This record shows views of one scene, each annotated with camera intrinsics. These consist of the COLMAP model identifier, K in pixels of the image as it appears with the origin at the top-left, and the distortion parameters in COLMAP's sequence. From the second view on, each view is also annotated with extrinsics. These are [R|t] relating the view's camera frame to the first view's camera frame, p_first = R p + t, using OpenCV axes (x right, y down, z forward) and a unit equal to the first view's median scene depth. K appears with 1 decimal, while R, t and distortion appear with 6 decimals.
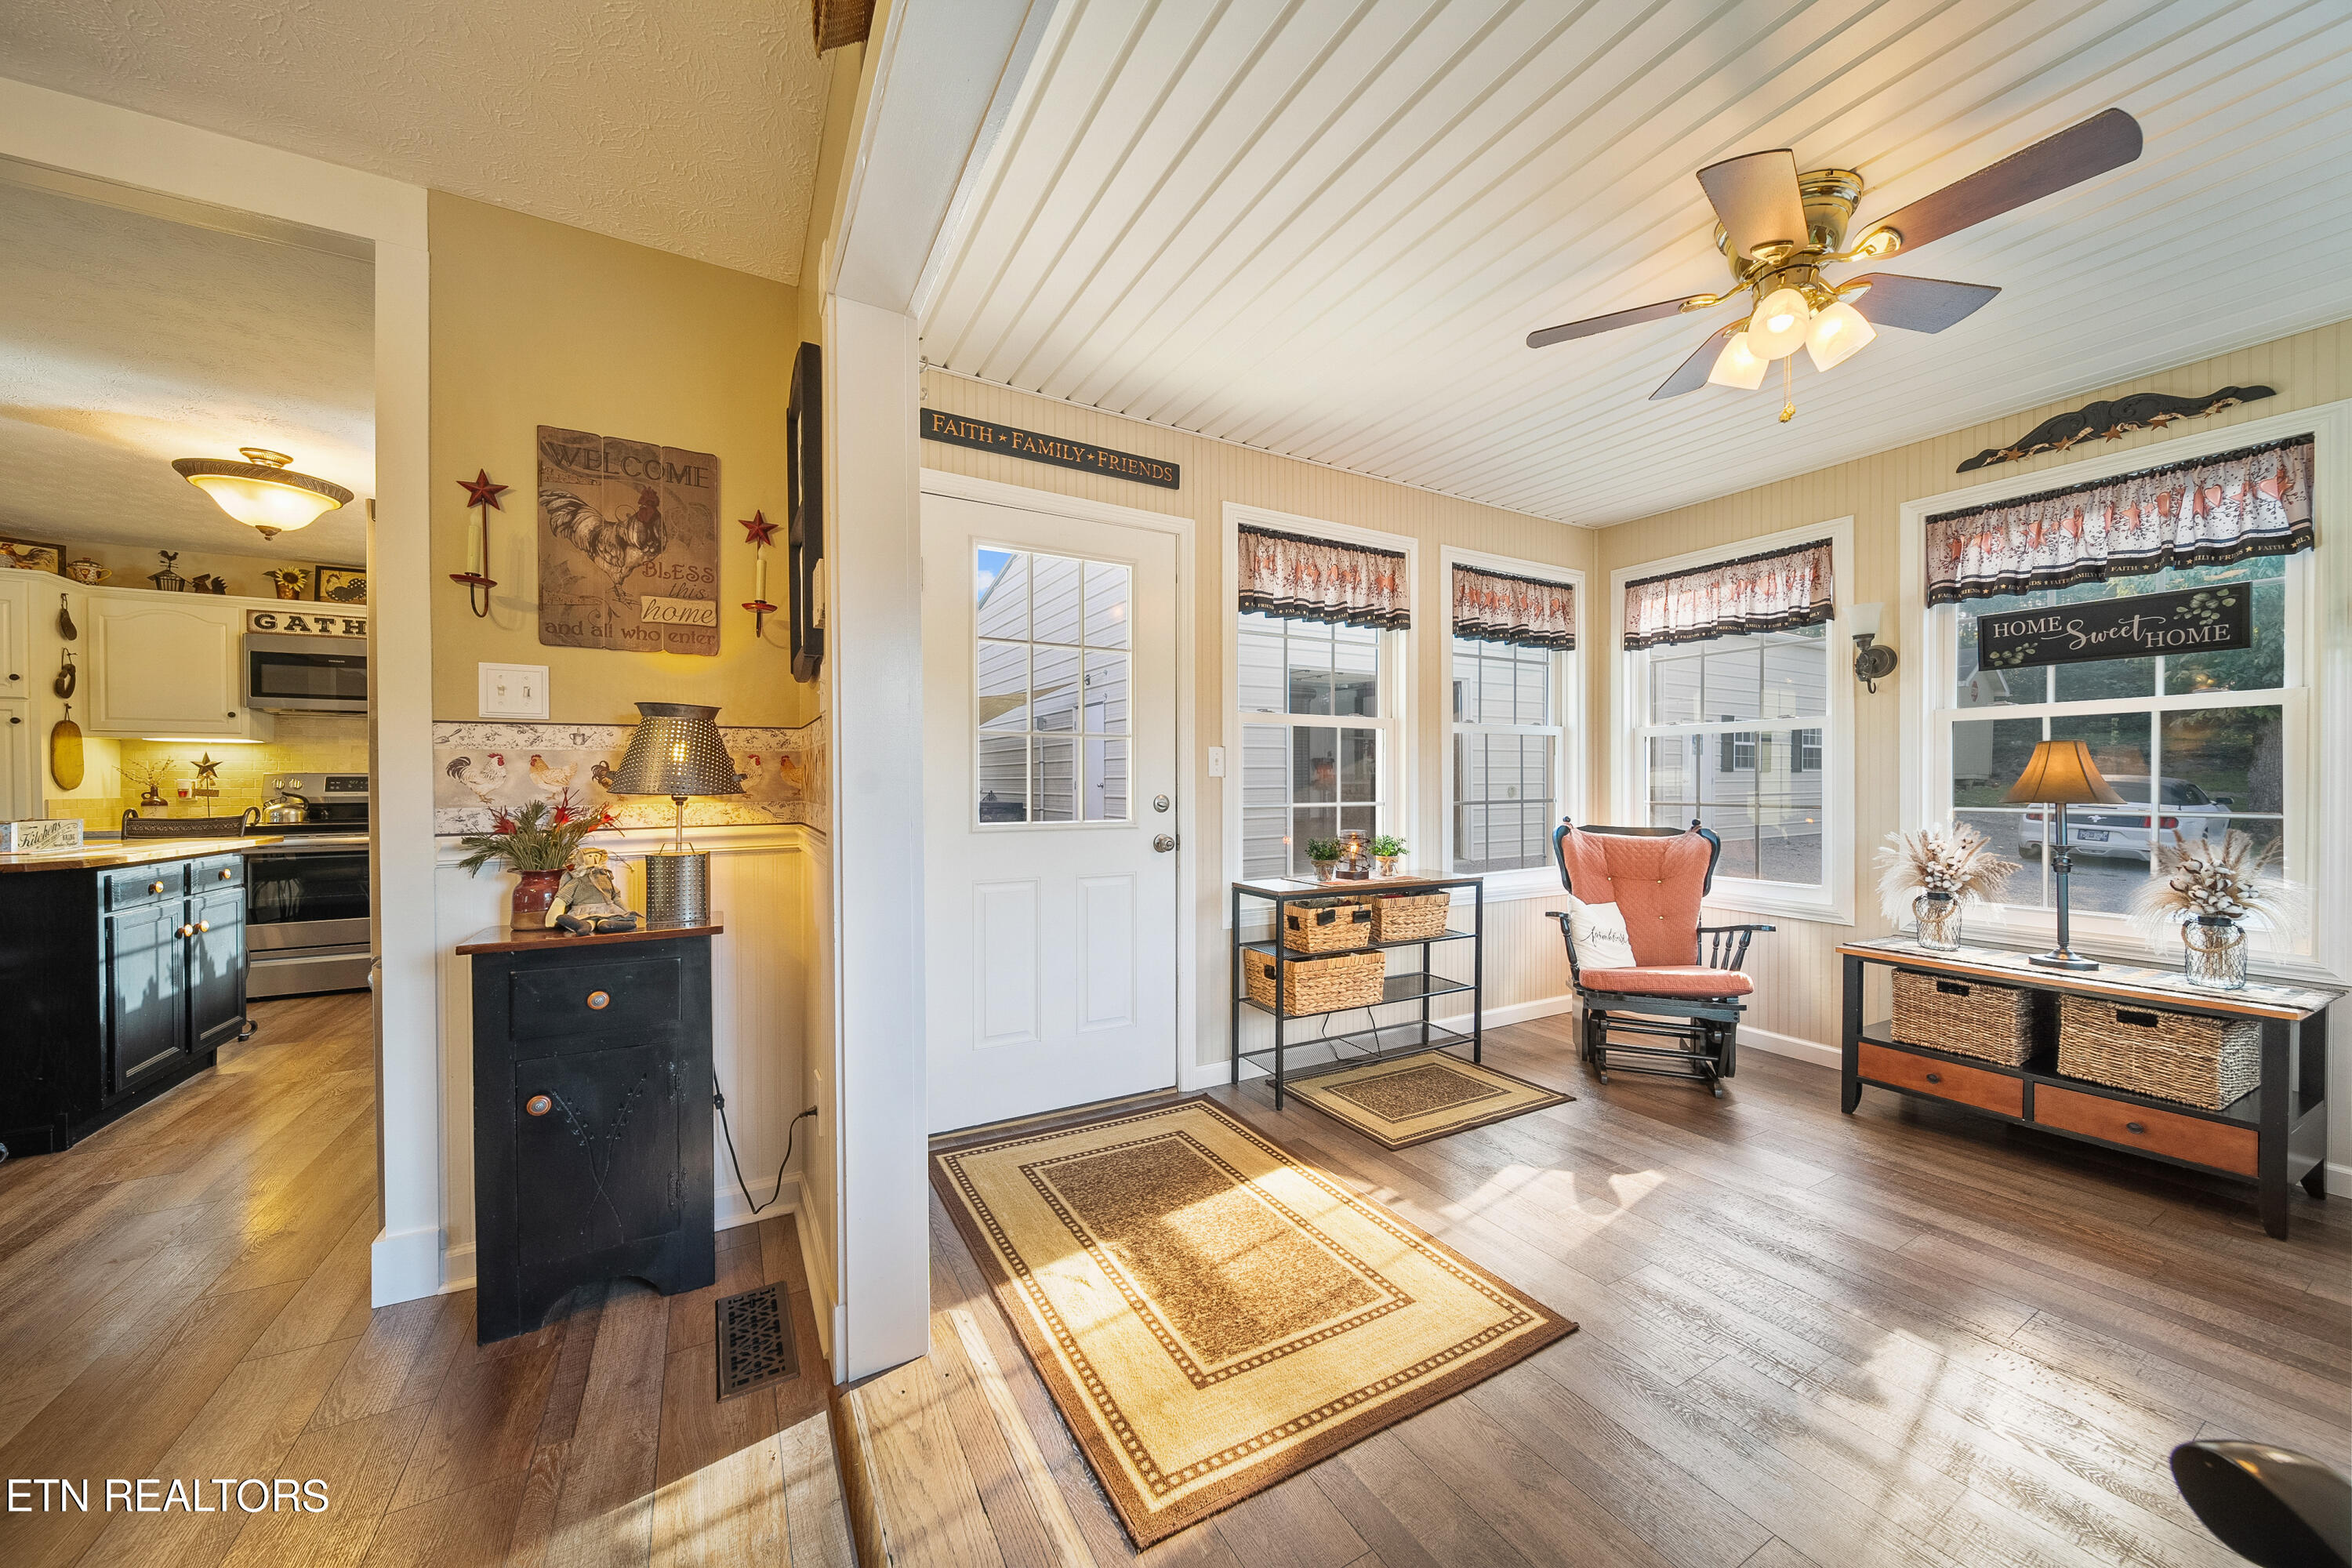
lens RADIAL K [[823.3, 0, 1184.1], [0, 823.3, 790.1], [0, 0, 1]] dist [0.001344, -0.002264]
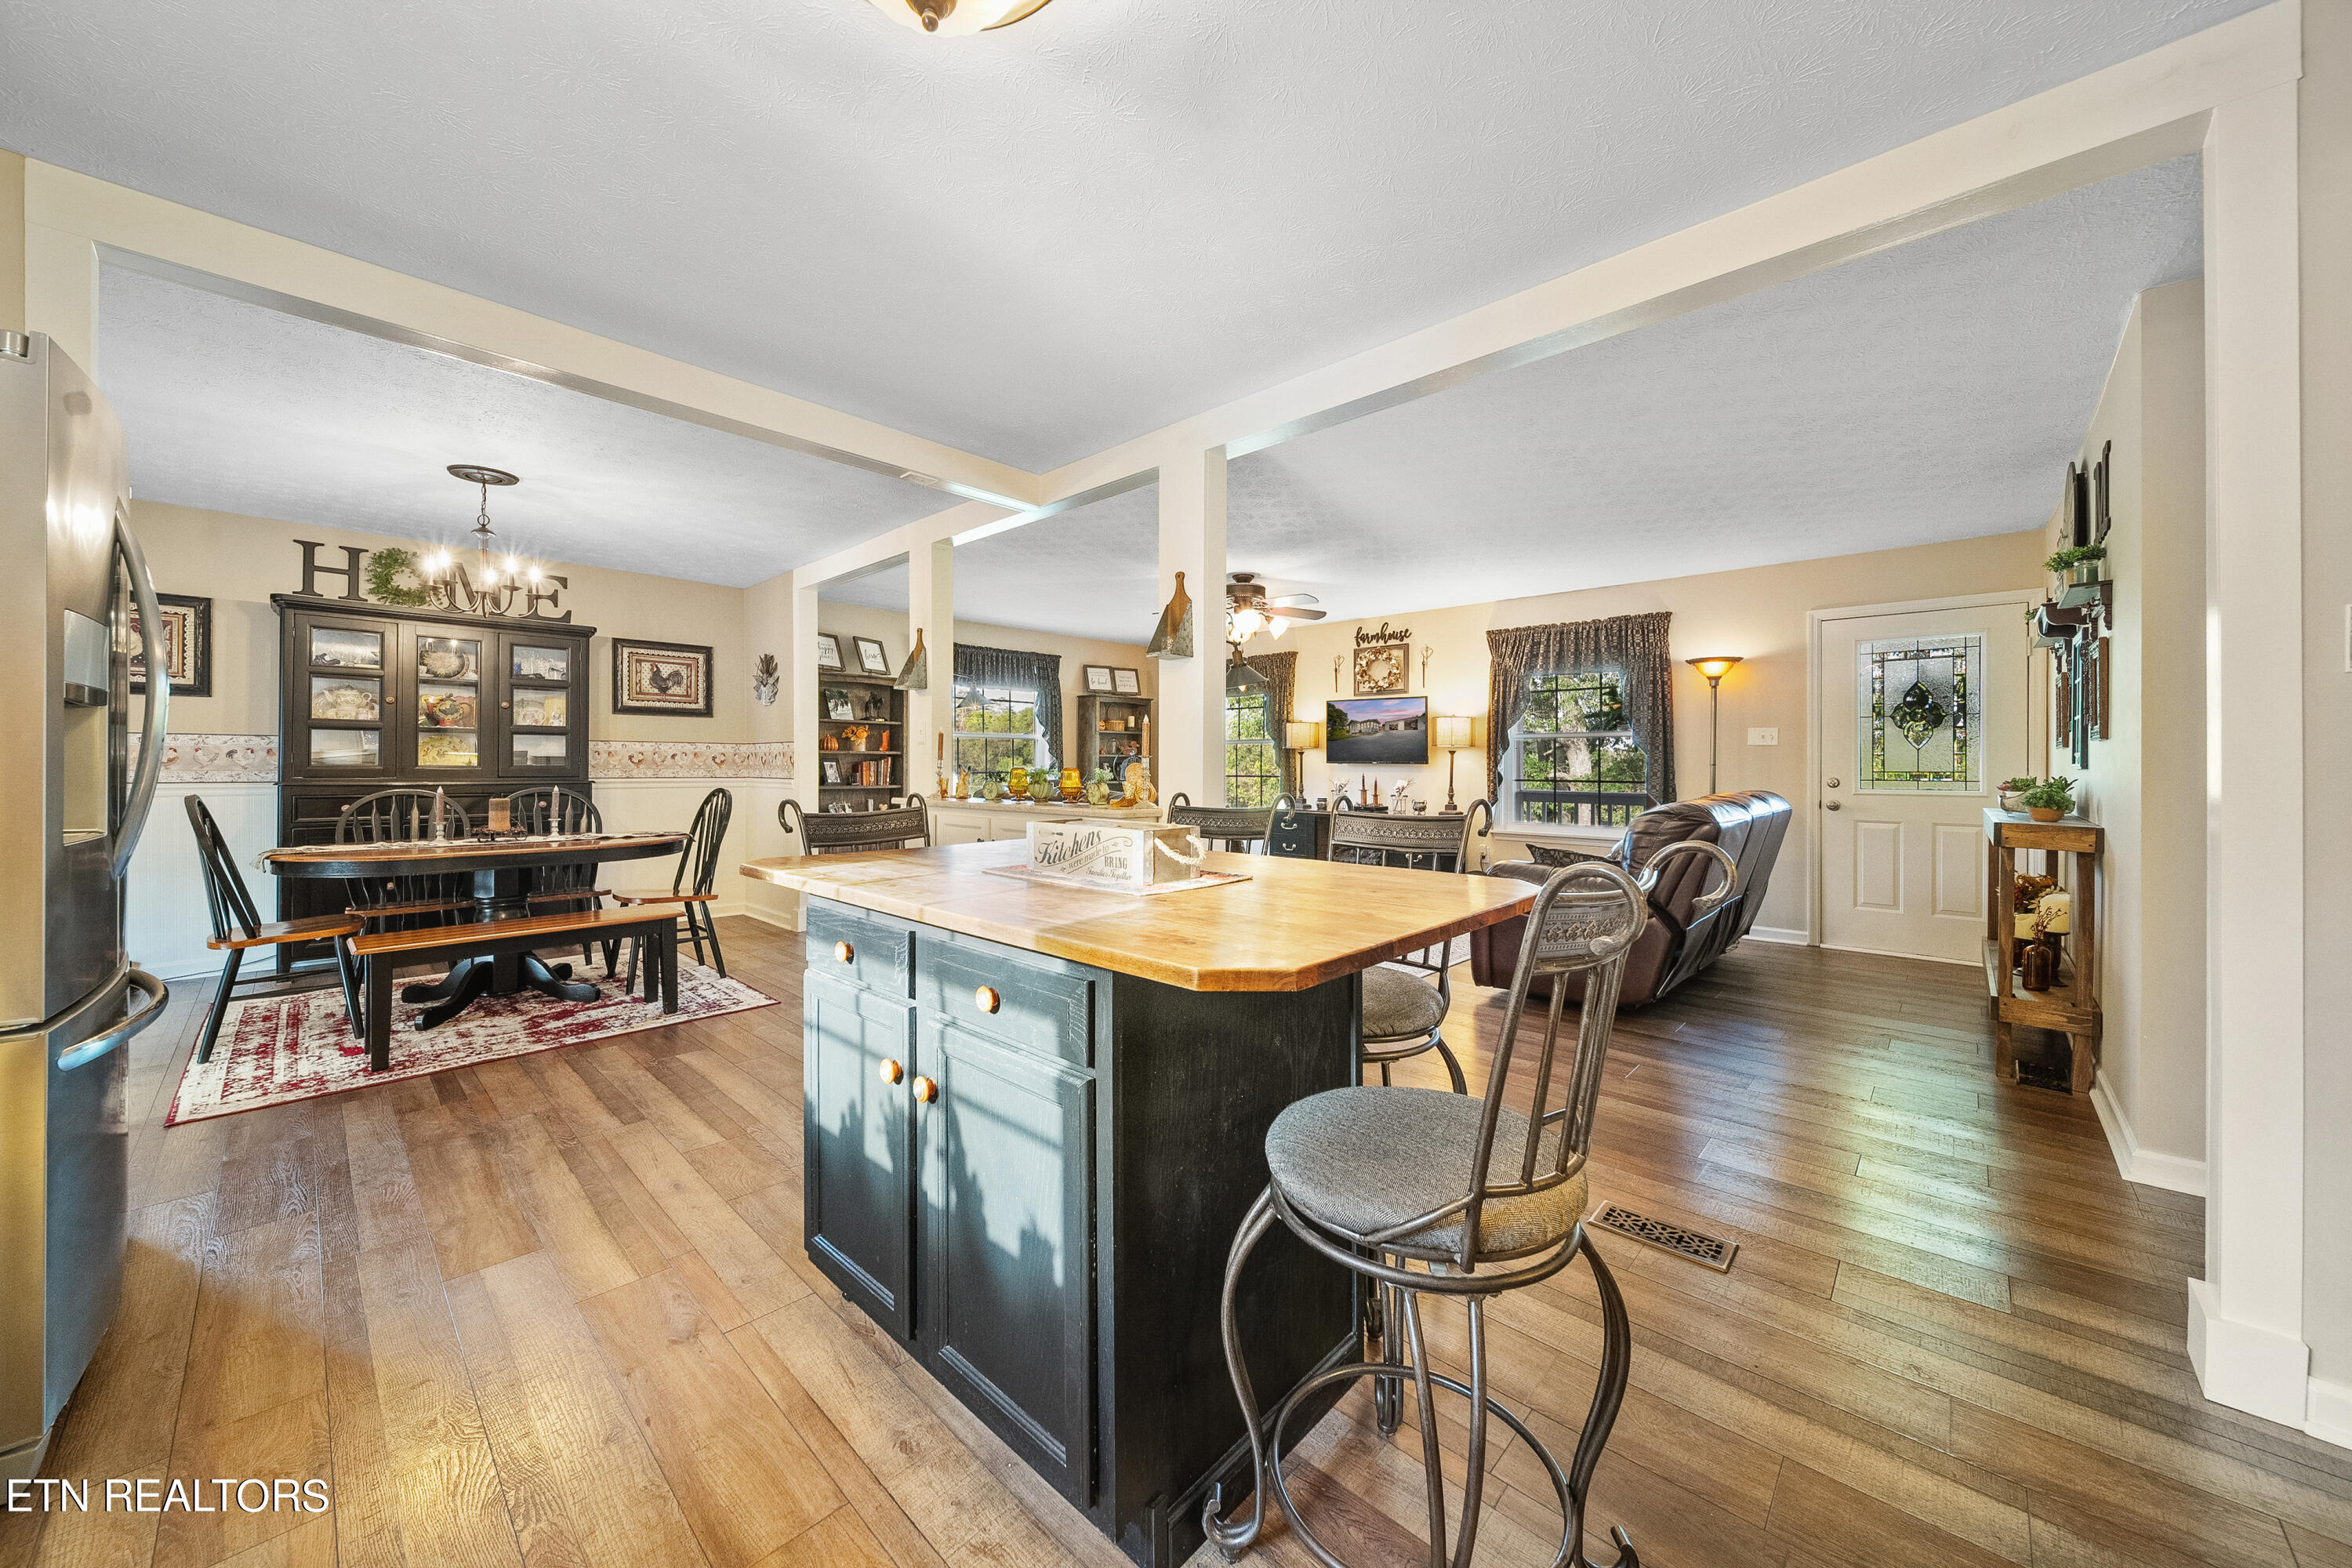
lens RADIAL K [[823.3, 0, 1177.5], [0, 823.3, 765.0], [0, 0, 1]] dist [0.001344, -0.002264]
pose [[-0.956556, 0.001971, -0.291541, -1.184241], [-0.000661, 0.999960, 0.008929, -0.007959], [0.291547, 0.008734, -0.956517, 1.433944]]
